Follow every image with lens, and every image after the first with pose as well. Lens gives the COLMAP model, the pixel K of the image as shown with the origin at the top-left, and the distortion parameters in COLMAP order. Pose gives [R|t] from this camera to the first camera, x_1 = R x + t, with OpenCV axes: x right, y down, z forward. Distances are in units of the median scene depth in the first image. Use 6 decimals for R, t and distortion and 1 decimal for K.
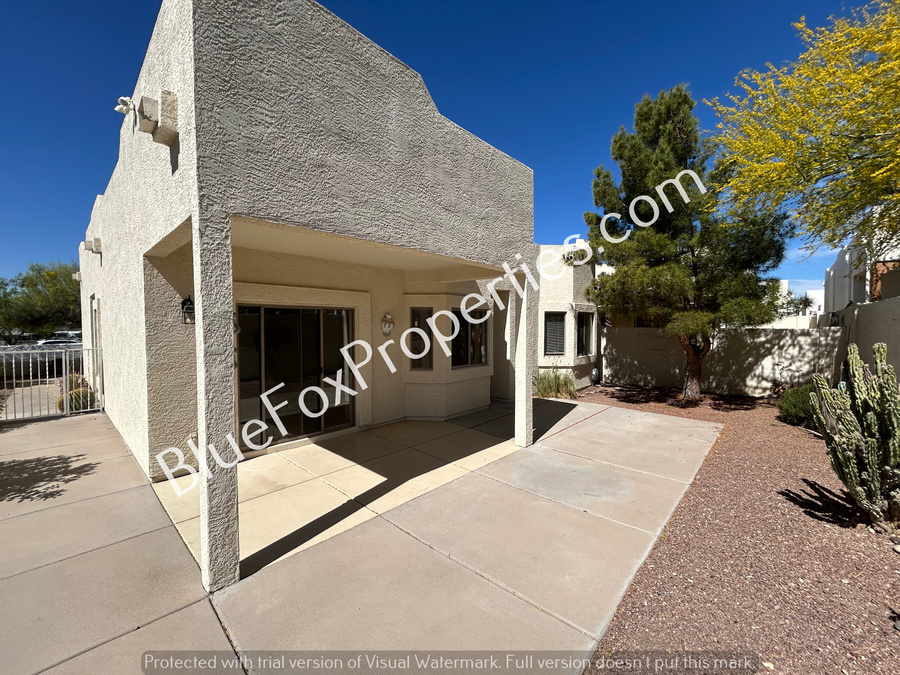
lens RADIAL K [[365.0, 0, 448.2], [0, 365.0, 337.8], [0, 0, 1]] dist [-0.001774, 0.001590]
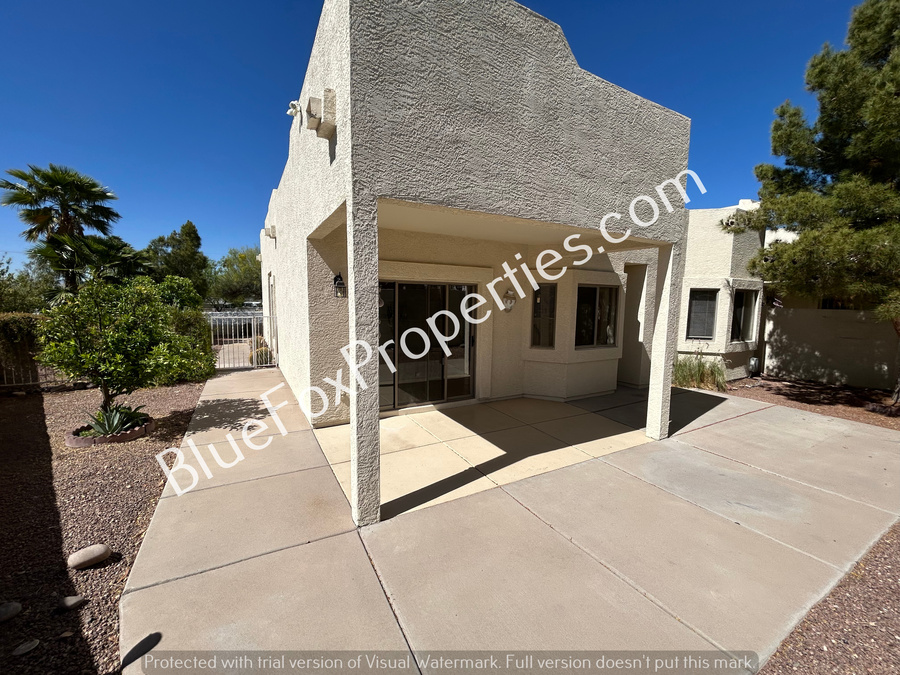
lens RADIAL K [[365.0, 0, 449.3], [0, 365.0, 337.6], [0, 0, 1]] dist [-0.001774, 0.001590]
pose [[0.951327, 0.046811, -0.304609, -0.022913], [-0.026885, 0.997235, 0.069286, -0.000065], [0.307010, -0.057724, 0.949954, 0.002709]]
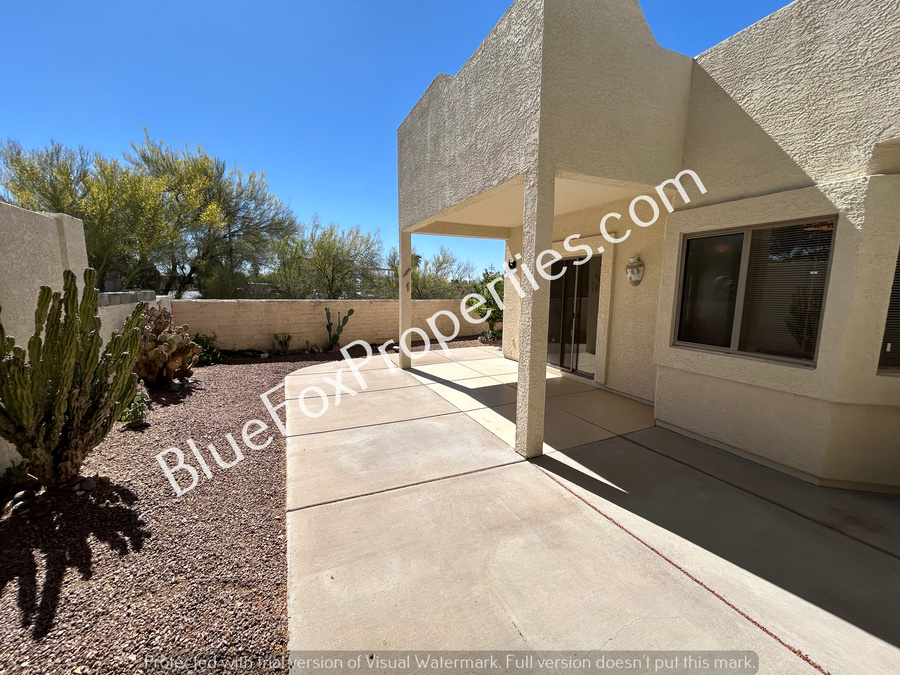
lens RADIAL K [[365.0, 0, 449.6], [0, 365.0, 336.6], [0, 0, 1]] dist [-0.001774, 0.001590]
pose [[-0.385074, 0.129448, -0.913762, 1.095574], [-0.044376, 0.986372, 0.158435, -0.001548], [0.921818, 0.101558, -0.374082, 1.472439]]
